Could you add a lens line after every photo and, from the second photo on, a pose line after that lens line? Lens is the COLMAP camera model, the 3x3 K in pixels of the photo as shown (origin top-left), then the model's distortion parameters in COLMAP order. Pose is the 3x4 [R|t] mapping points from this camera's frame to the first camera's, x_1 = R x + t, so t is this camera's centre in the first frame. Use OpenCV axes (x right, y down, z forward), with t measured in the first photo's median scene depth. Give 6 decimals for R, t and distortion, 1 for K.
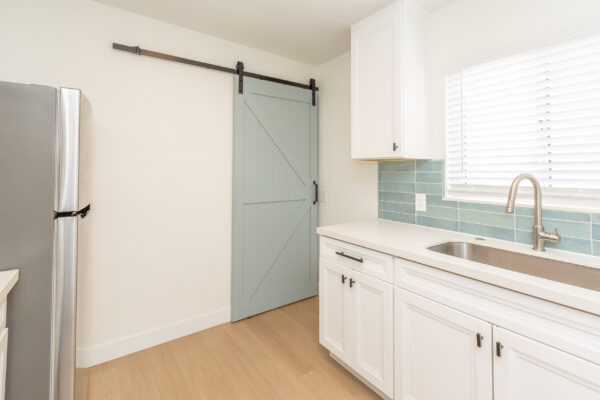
lens RADIAL K [[288.9, 0, 310.1], [0, 288.9, 164.1], [0, 0, 1]] dist [0.001104, 0.000148]
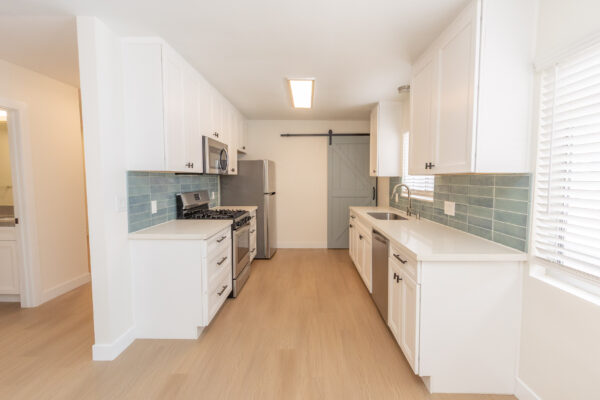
lens RADIAL K [[278.6, 0, 306.1], [0, 278.6, 200.3], [0, 0, 1]] dist [0.001192, -0.000265]
pose [[0.799800, 0.042815, -0.598738, 1.086141], [0.018494, 0.995222, 0.095870, -0.048497], [0.599982, -0.087750, 0.795186, -0.978114]]
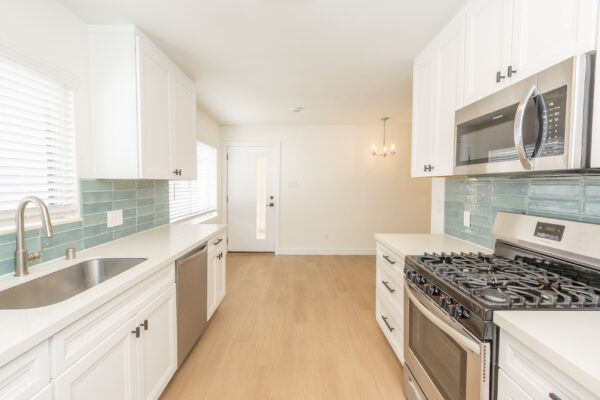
lens RADIAL K [[274.3, 0, 300.0], [0, 274.3, 200.0], [0, 0, 1]] dist [0.002676, -0.000128]
pose [[-0.809626, -0.040597, 0.585541, -0.350415], [-0.021904, 0.999000, 0.038978, -0.005934], [-0.586538, 0.018732, -0.809705, 0.863289]]
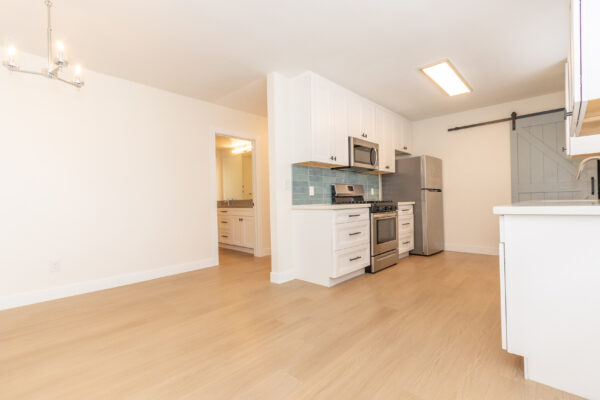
lens RADIAL K [[277.2, 0, 296.8], [0, 277.2, 206.2], [0, 0, 1]] dist [0.002165, 0.000137]
pose [[0.176925, 0.009101, -0.984182, 1.511402], [0.049417, 0.998614, 0.018118, 0.155368], [0.982983, -0.051841, 0.176230, -0.793829]]
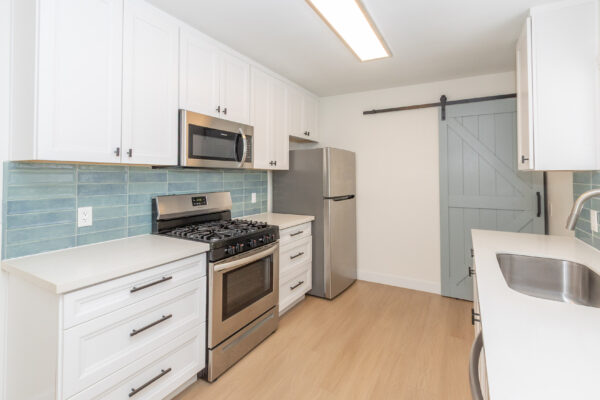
lens RADIAL K [[286.3, 0, 303.0], [0, 286.3, 169.3], [0, 0, 1]] dist [0.001668, 0.000272]
pose [[0.411920, -0.025475, -0.910864, 0.828324], [0.022368, 0.999591, -0.017841, -0.021072], [0.910945, -0.013026, 0.412321, -0.124767]]
